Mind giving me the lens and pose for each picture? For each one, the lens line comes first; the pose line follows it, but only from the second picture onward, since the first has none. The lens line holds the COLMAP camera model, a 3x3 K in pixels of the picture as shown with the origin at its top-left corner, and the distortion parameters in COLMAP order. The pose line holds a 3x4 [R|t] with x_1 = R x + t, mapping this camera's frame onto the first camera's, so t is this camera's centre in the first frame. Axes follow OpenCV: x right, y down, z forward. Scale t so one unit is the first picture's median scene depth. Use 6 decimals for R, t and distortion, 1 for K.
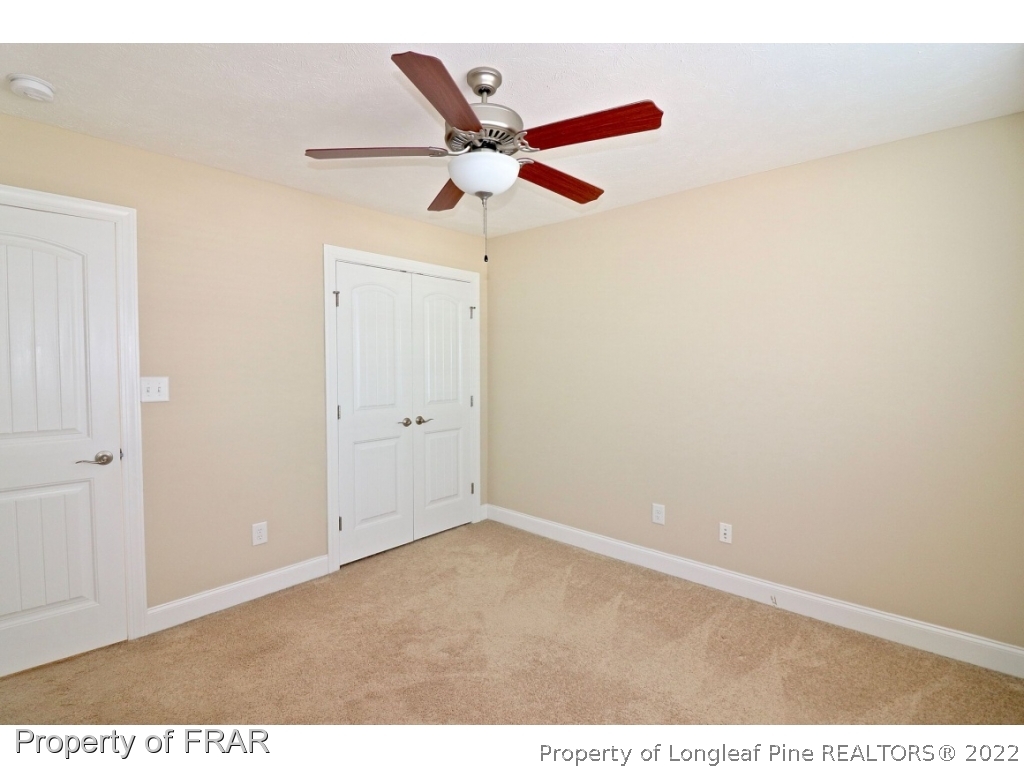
lens RADIAL K [[479.5, 0, 501.9], [0, 479.5, 377.5], [0, 0, 1]] dist [-0.012603, -0.001076]
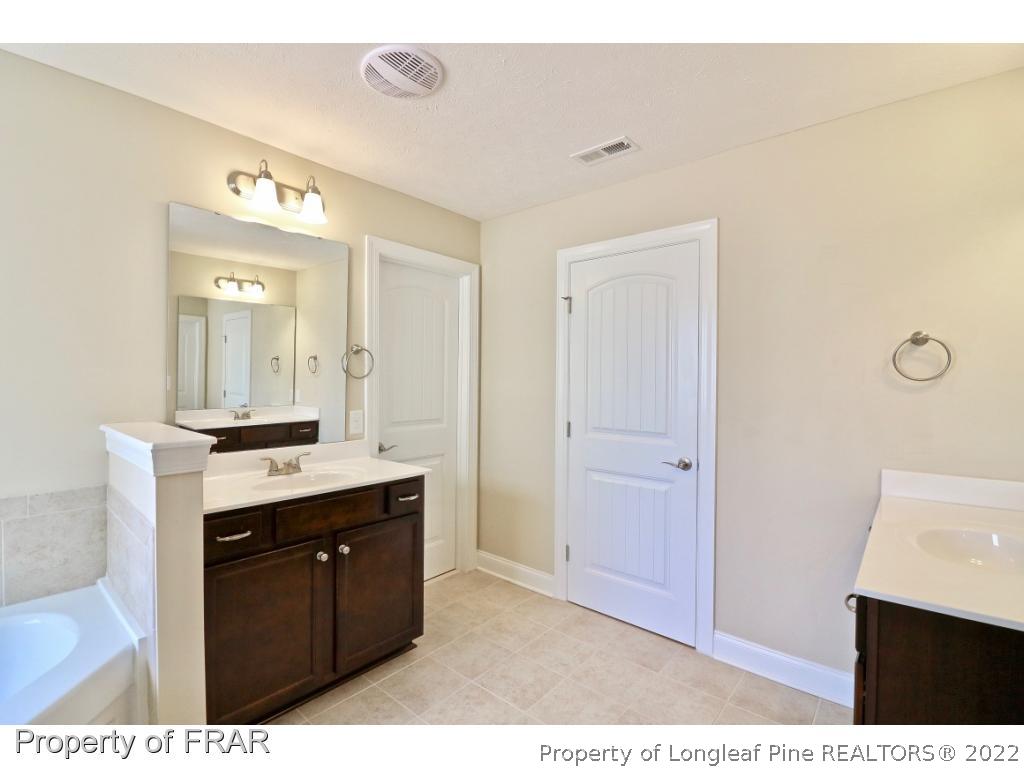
lens RADIAL K [[481.0, 0, 512.0], [0, 481.0, 384.0], [0, 0, 1]] dist [-0.036975, -0.000334]
pose [[0.038382, 0.001415, -0.999262, 0.556370], [-0.057819, 0.998327, -0.000807, -0.005558], [0.997589, 0.057807, 0.038400, 0.843893]]
